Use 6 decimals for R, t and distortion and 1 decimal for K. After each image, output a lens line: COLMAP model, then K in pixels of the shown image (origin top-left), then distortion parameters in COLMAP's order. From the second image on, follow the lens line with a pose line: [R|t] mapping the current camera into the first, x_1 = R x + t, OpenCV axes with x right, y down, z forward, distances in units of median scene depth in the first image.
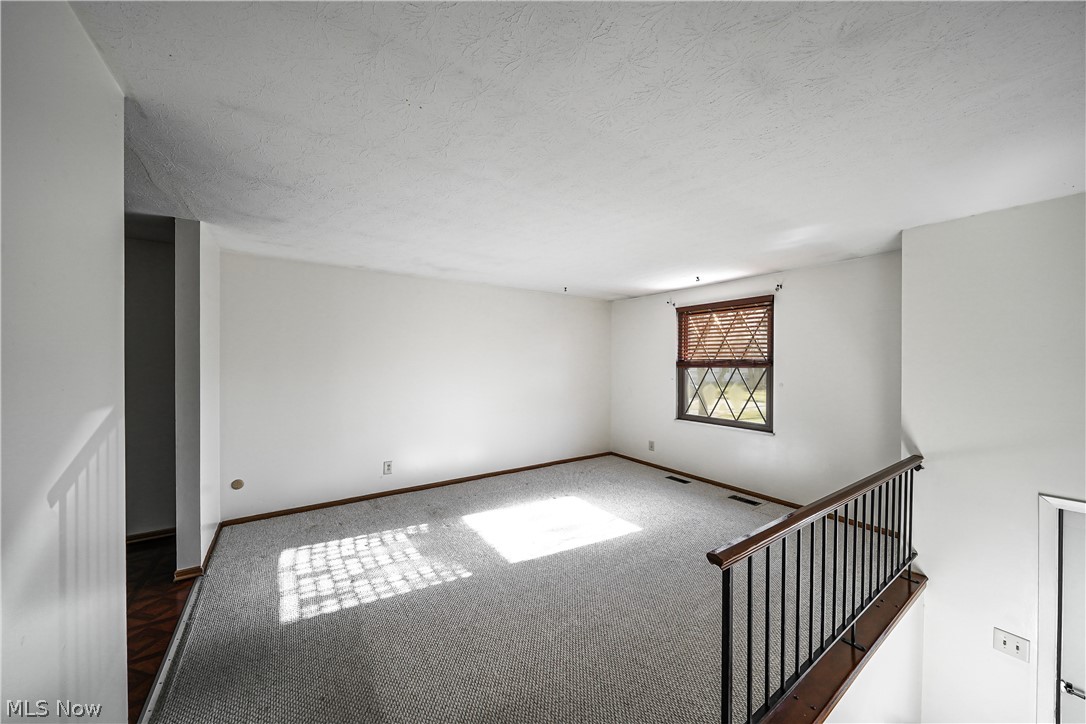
lens RADIAL K [[385.2, 0, 538.6], [0, 385.2, 363.7], [0, 0, 1]] dist [-0.008150, -0.000163]
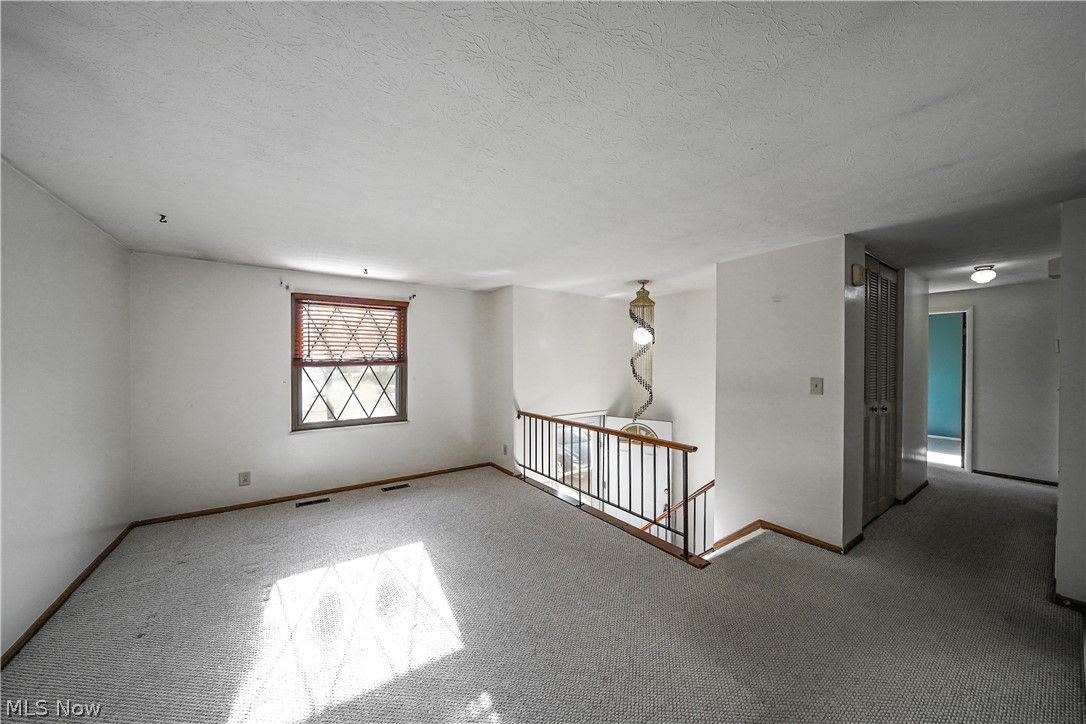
lens RADIAL K [[385.2, 0, 532.9], [0, 385.2, 366.2], [0, 0, 1]] dist [-0.008150, -0.000163]
pose [[-0.038835, -0.016608, 0.999108, -0.520440], [0.005069, 0.999846, 0.016818, -0.002743], [-0.999233, 0.005717, -0.038745, 0.610109]]
